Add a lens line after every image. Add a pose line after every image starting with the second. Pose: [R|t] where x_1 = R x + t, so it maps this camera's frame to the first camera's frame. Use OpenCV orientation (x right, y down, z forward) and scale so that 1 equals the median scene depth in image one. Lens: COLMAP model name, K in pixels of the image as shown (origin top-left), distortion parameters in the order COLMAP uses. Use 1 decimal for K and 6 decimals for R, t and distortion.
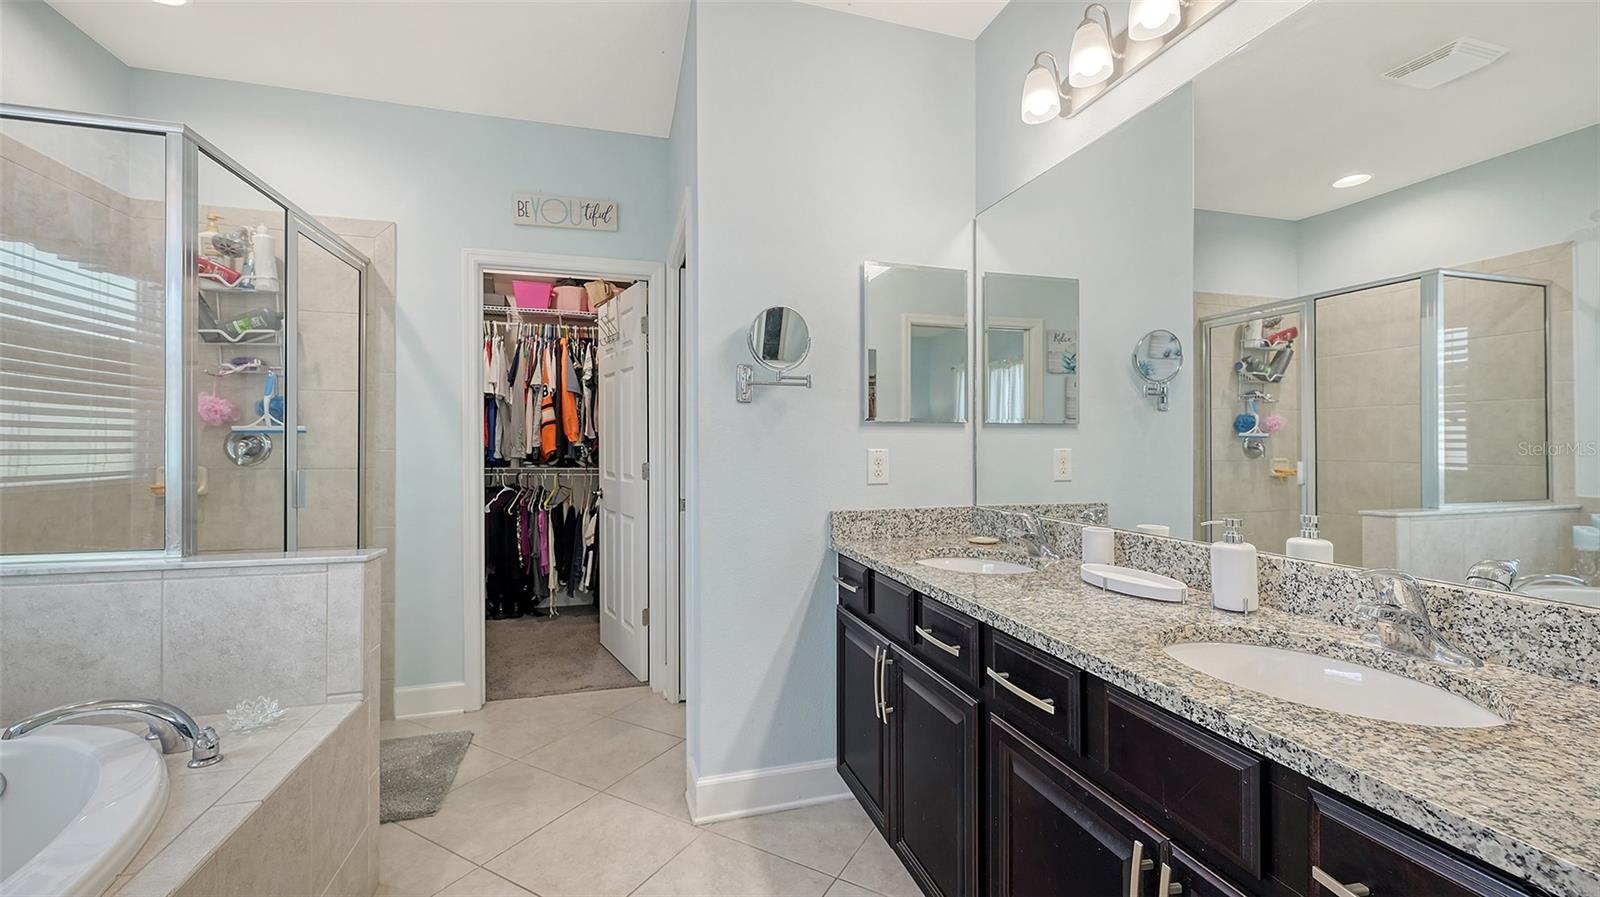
lens RADIAL K [[661.5, 0, 796.2], [0, 661.5, 445.0], [0, 0, 1]] dist [0.001656, 0.000181]
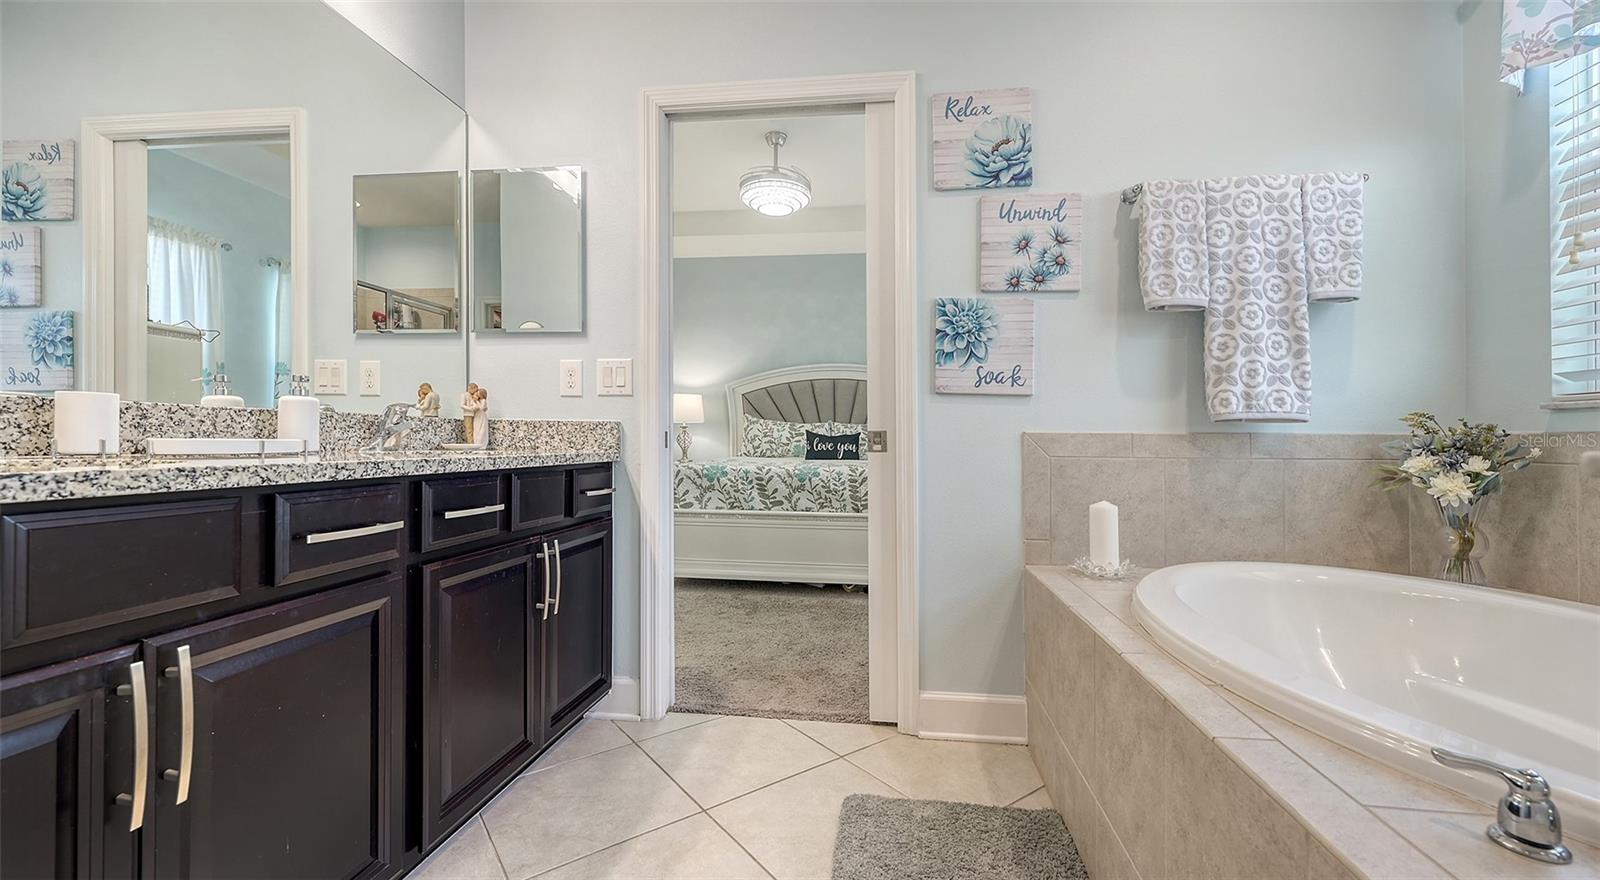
lens RADIAL K [[665.7, 0, 800.0], [0, 665.7, 440.0], [0, 0, 1]] dist [0.000016, 0.000023]
pose [[-0.914770, -0.011448, 0.403812, -0.620514], [-0.013146, 0.999913, -0.001434, 0.209419], [-0.403761, -0.006620, -0.914841, 1.678194]]
